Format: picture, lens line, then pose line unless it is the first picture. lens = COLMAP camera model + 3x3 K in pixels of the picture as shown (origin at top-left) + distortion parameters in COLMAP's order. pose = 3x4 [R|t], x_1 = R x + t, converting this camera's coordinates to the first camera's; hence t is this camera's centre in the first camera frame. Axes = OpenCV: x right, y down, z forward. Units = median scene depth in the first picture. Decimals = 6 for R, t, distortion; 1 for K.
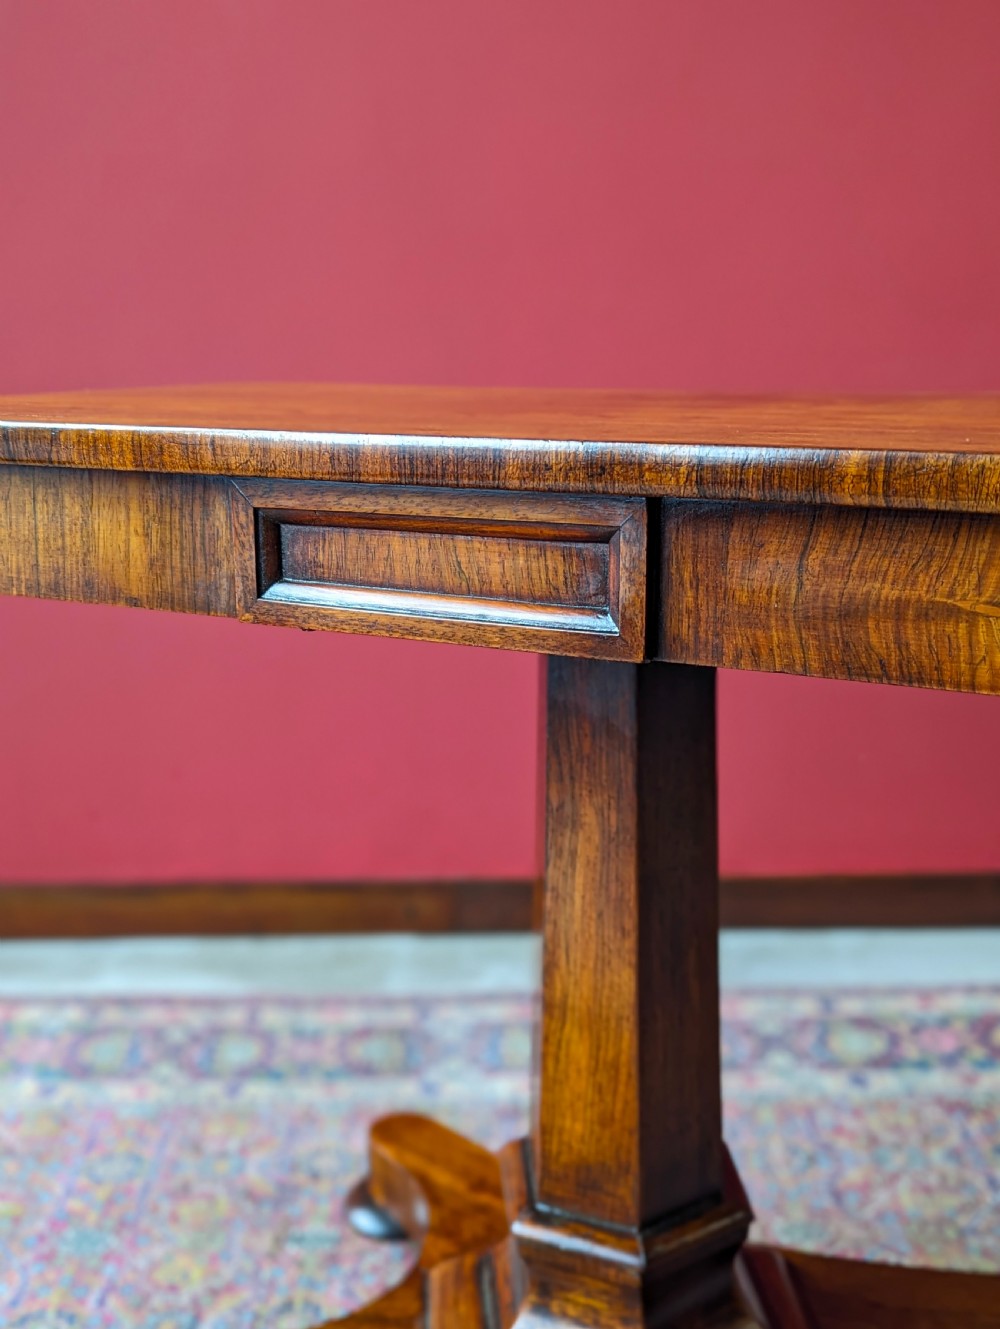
lens RADIAL K [[1476.4, 0, 492.3], [0, 1476.4, 669.4], [0, 0, 1]] dist [0.048973, -0.024515]
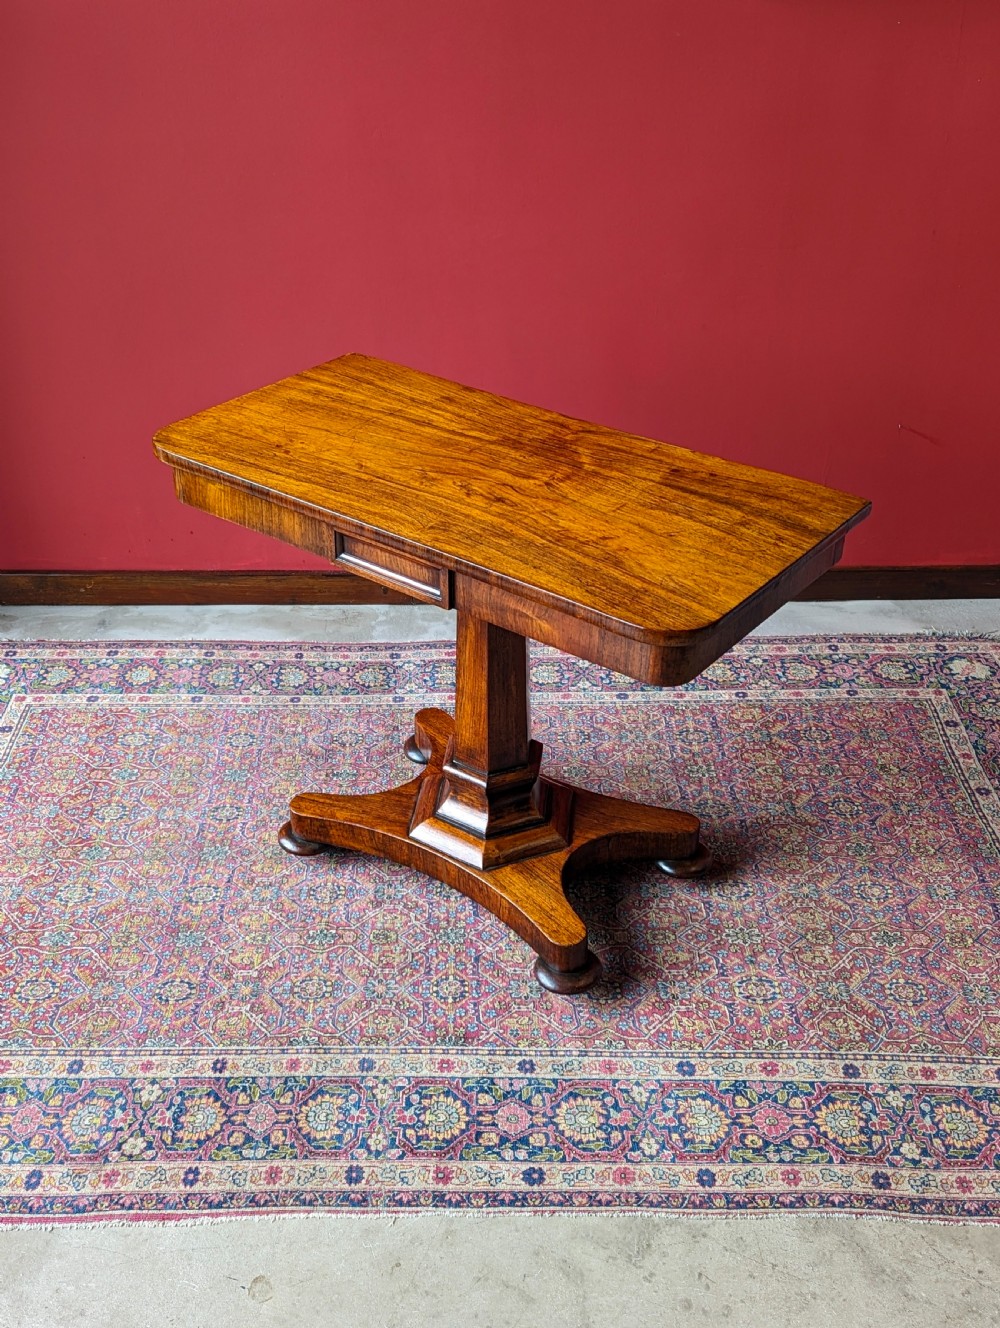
lens RADIAL K [[1488.2, 0, 499.2], [0, 1488.2, 664.5], [0, 0, 1]] dist [0.038992, 0.001567]
pose [[0.999323, 0.002911, 0.036689, 0.017756], [-0.014103, 0.951065, 0.308670, -0.389131], [-0.033995, -0.308978, 0.950461, -0.893536]]
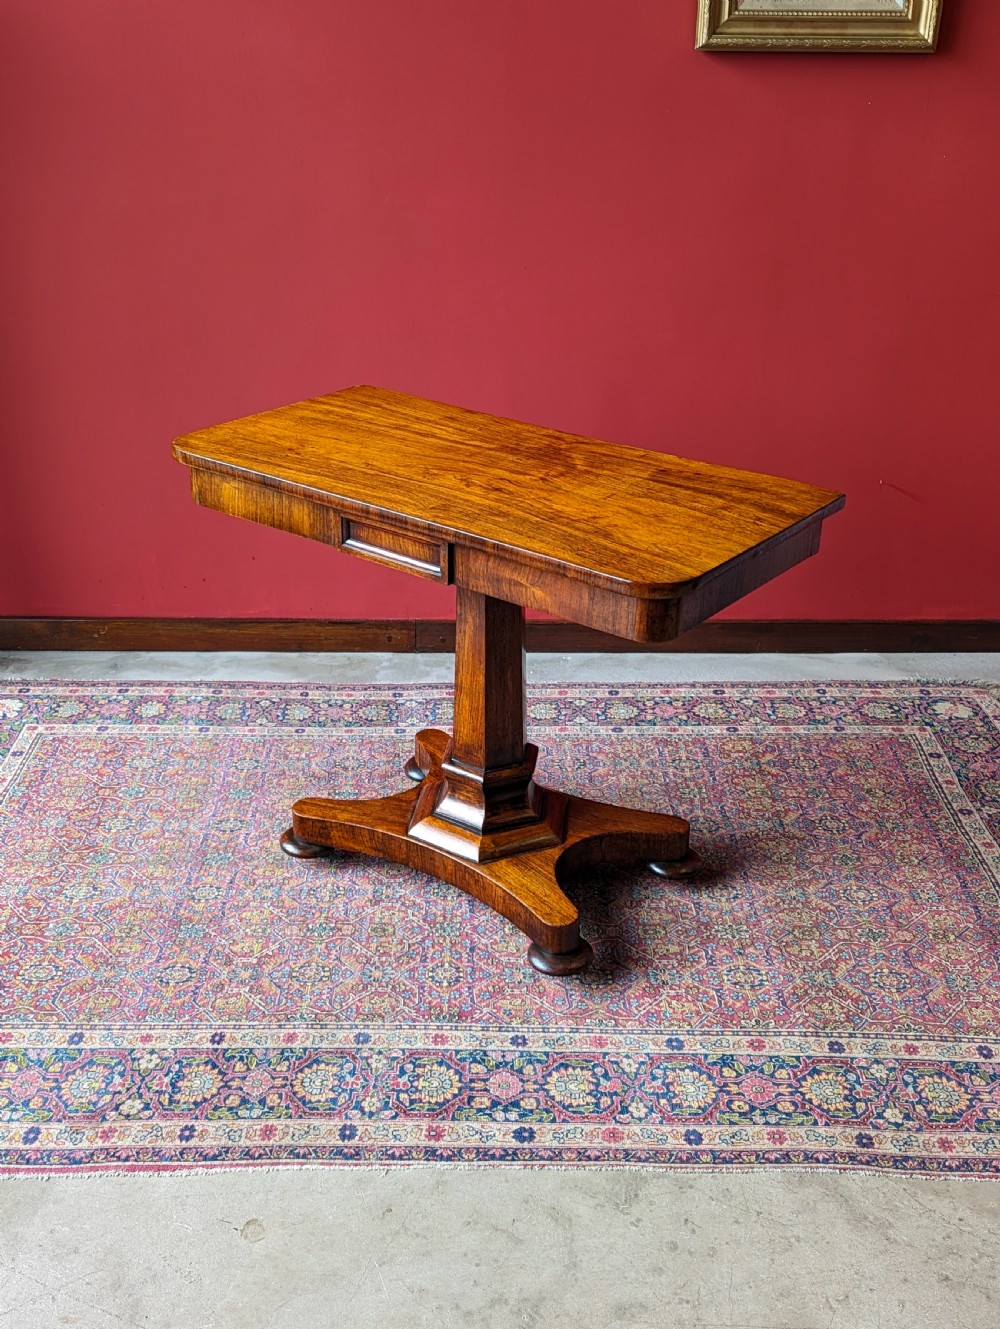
lens RADIAL K [[1494.4, 0, 518.4], [0, 1494.4, 663.0], [0, 0, 1]] dist [0.042014, -0.012318]
pose [[0.998911, 0.015365, 0.044048, 0.027487], [-0.023873, 0.979568, 0.199690, -0.226029], [-0.040080, -0.200524, 0.978869, -1.023537]]
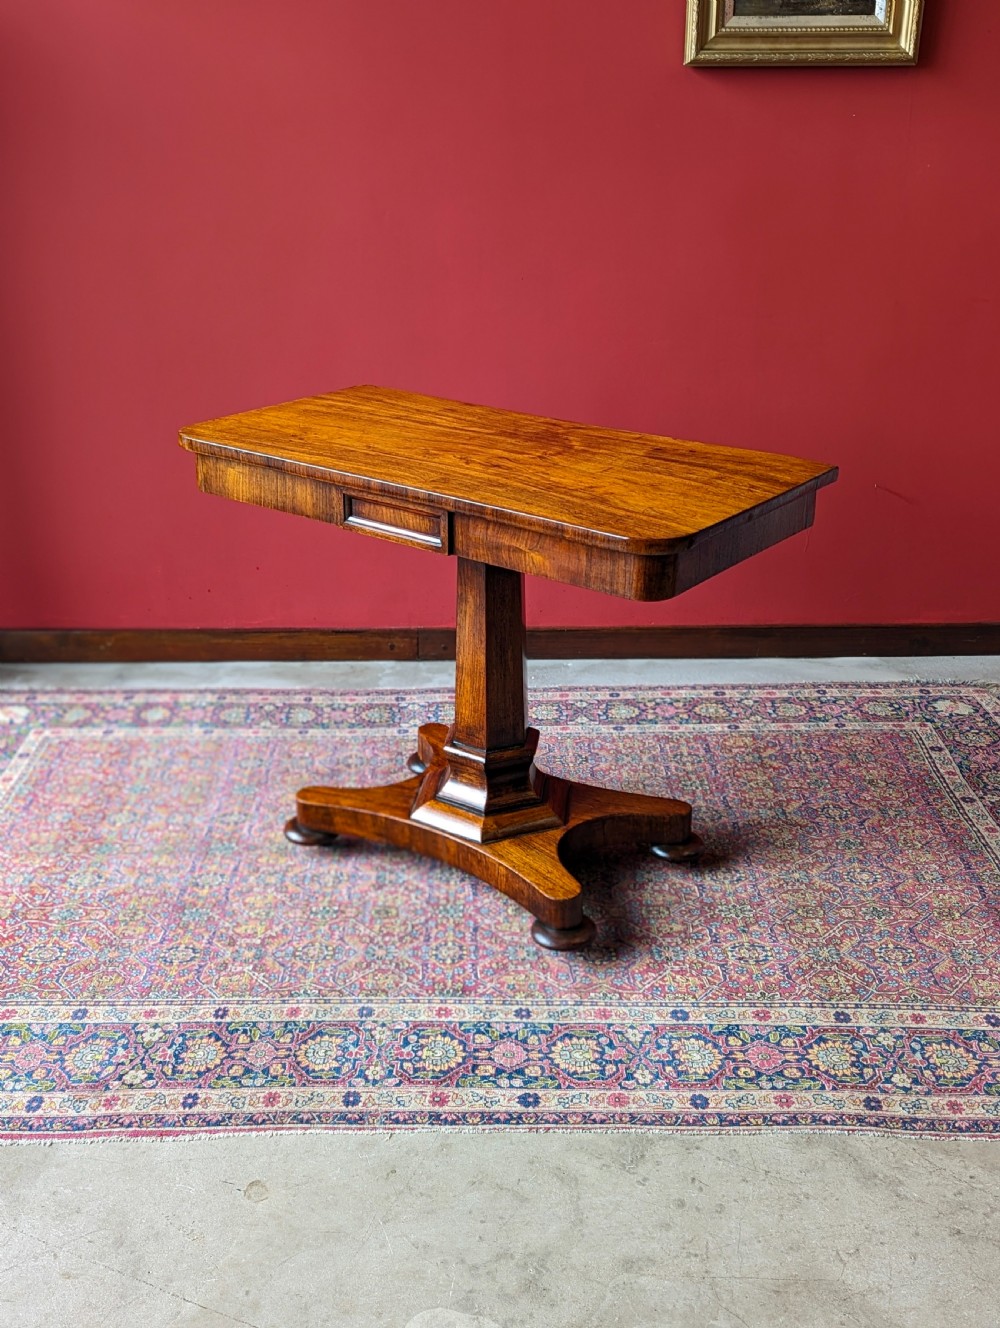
lens RADIAL K [[1491.6, 0, 506.9], [0, 1491.6, 636.3], [0, 0, 1]] dist [0.037811, -0.003324]
pose [[0.999416, 0.007785, 0.033260, 0.031622], [-0.012214, 0.990757, 0.135096, -0.125044], [-0.031900, -0.135423, 0.990274, -1.057461]]
